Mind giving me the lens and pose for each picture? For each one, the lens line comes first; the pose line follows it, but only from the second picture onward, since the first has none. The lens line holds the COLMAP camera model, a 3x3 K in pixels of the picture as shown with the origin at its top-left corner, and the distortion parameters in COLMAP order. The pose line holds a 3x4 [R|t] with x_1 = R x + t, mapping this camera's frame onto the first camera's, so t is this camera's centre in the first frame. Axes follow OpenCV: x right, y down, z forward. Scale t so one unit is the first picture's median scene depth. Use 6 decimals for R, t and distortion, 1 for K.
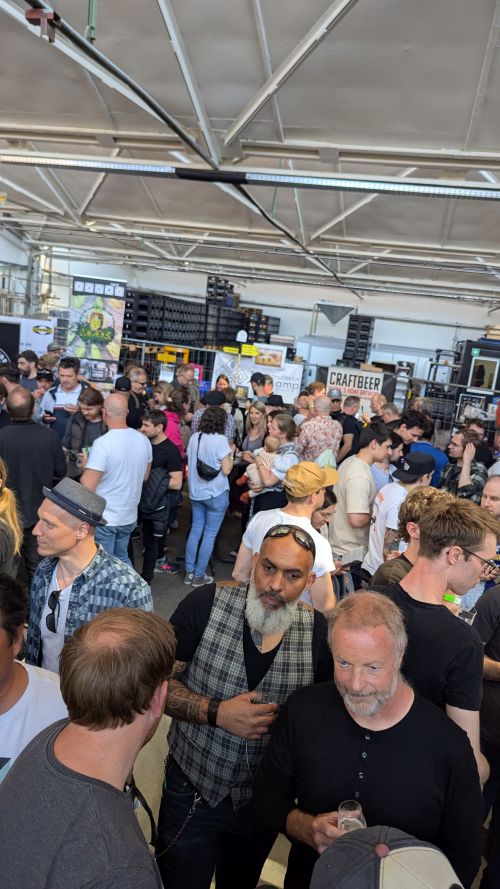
lens RADIAL K [[636.7, 0, 251.5], [0, 636.7, 445.5], [0, 0, 1]] dist [-0.007042, 0.002136]
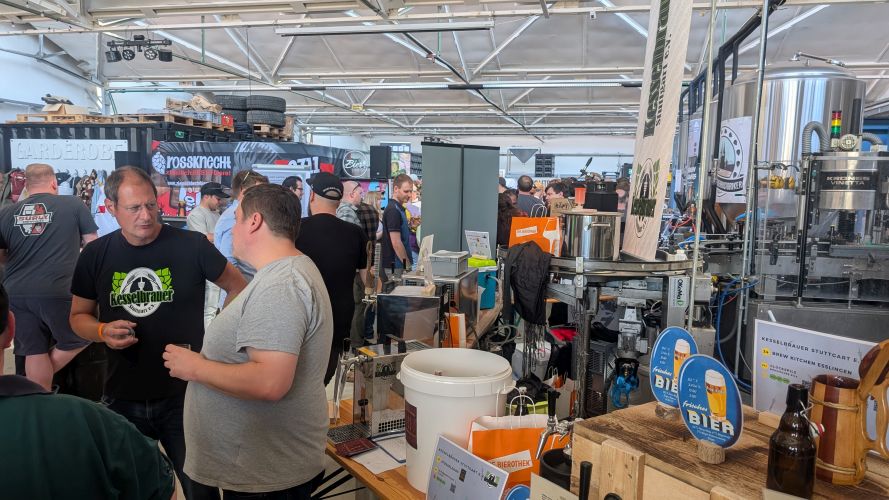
lens RADIAL K [[624.1, 0, 443.9], [0, 624.1, 248.5], [0, 0, 1]] dist [-0.003439, 0.003287]
pose [[0.994957, -0.100277, -0.002261, -0.099322], [0.099795, 0.991939, -0.078095, 0.136292], [0.010074, 0.077476, 0.996943, -0.538845]]
